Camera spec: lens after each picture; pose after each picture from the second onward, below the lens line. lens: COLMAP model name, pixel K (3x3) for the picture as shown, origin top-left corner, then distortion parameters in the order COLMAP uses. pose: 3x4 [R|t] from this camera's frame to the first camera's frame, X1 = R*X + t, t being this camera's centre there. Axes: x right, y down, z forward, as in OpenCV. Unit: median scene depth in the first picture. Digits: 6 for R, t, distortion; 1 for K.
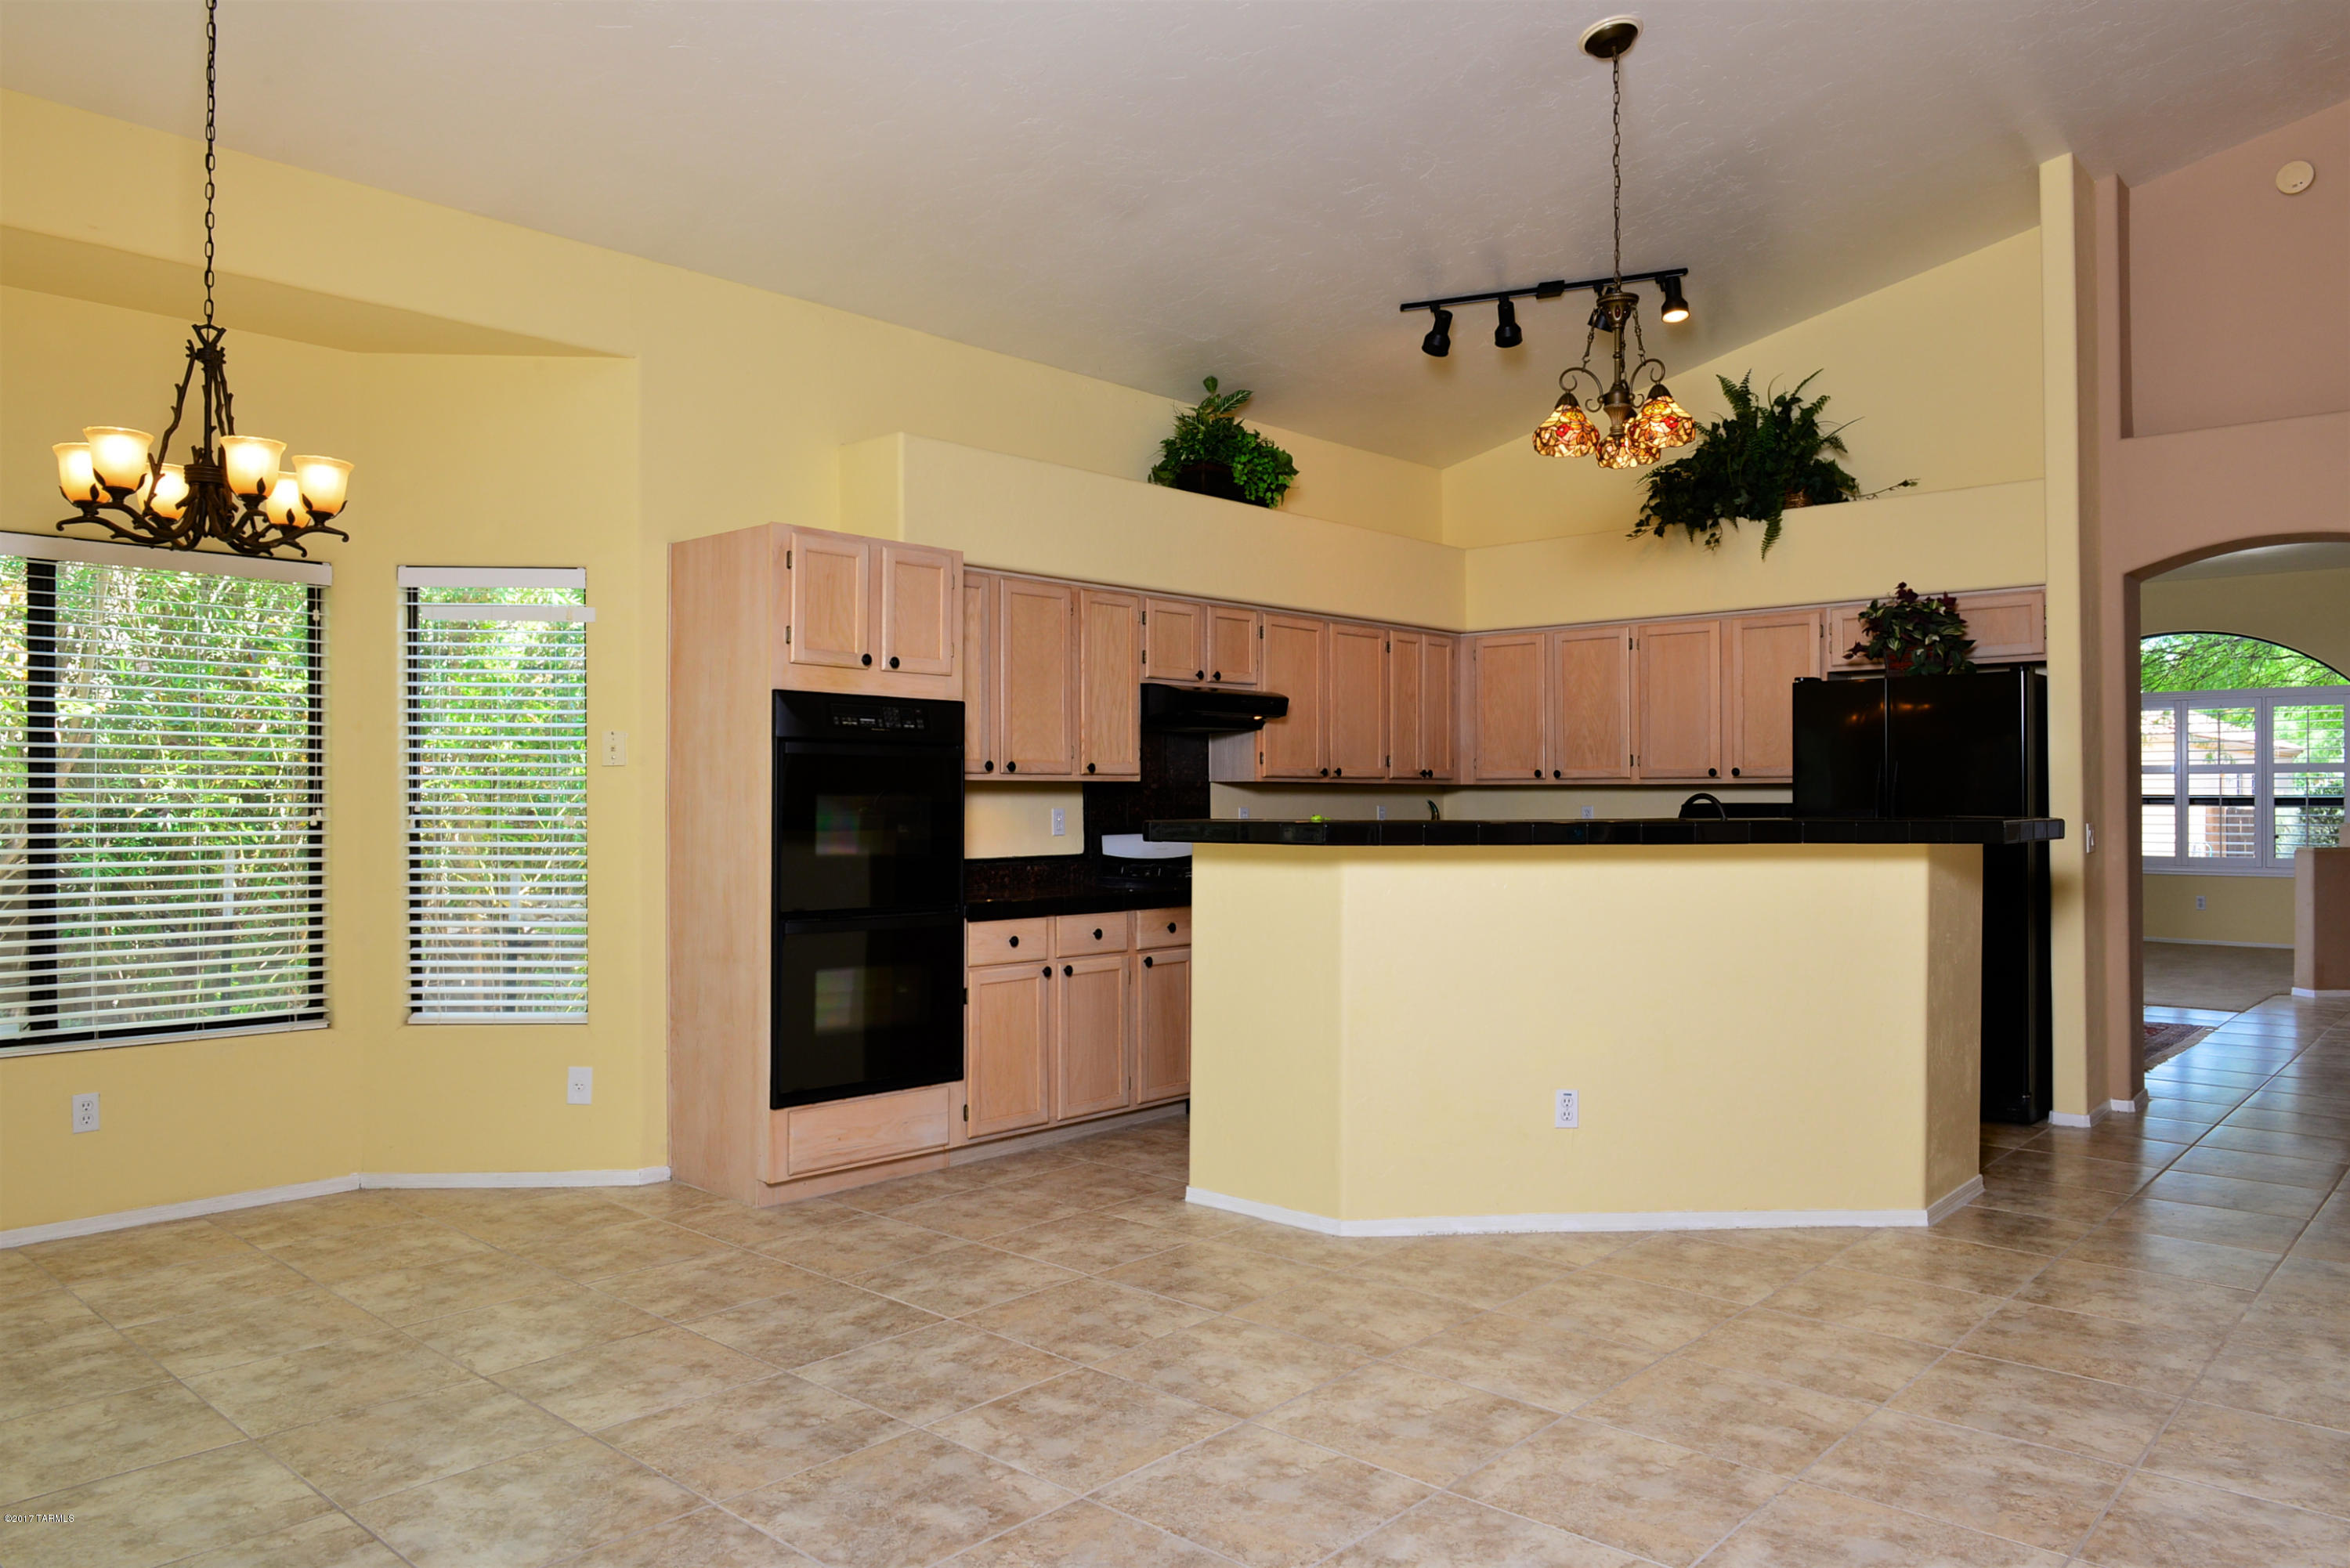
lens RADIAL K [[1604.8, 0, 1184.8], [0, 1604.8, 782.0], [0, 0, 1]] dist [-0.008465, -0.004827]
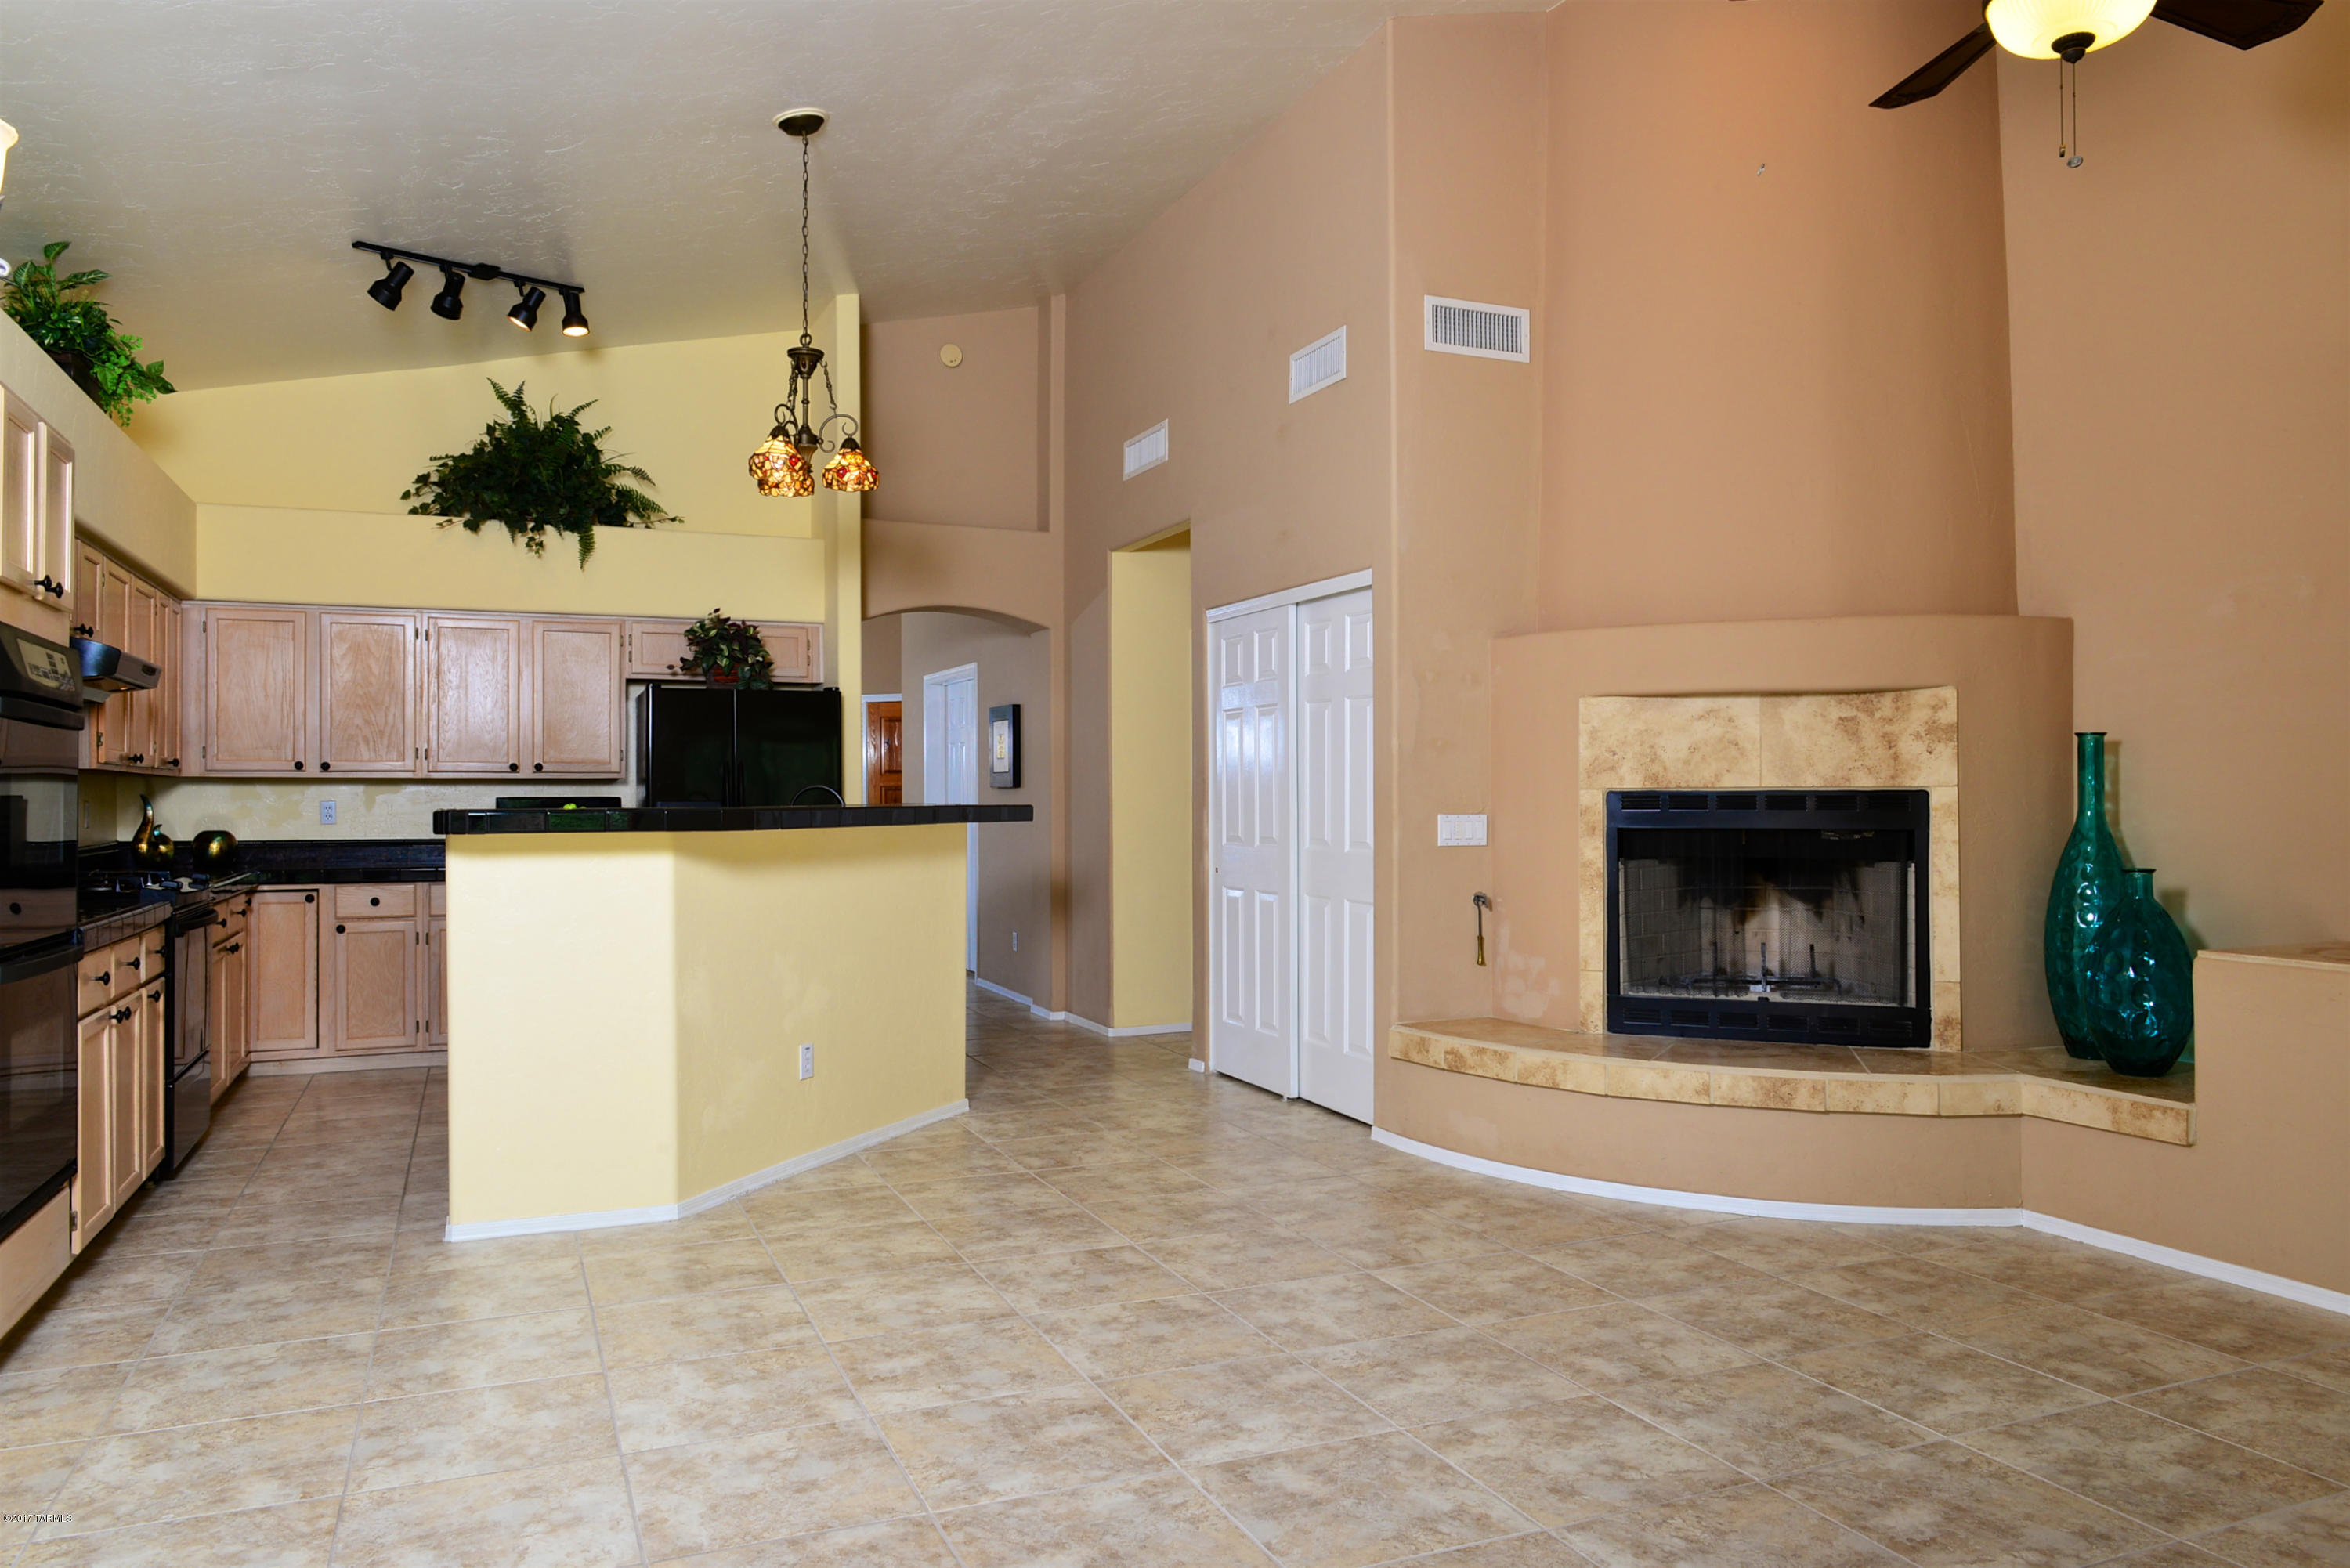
lens RADIAL K [[1604.8, 0, 1184.8], [0, 1604.8, 782.0], [0, 0, 1]] dist [-0.008465, -0.004827]
pose [[0.411577, 0.009097, 0.911329, -0.753434], [-0.006628, 0.999954, -0.006989, 0.013876], [-0.911351, -0.003164, 0.411618, 0.318851]]
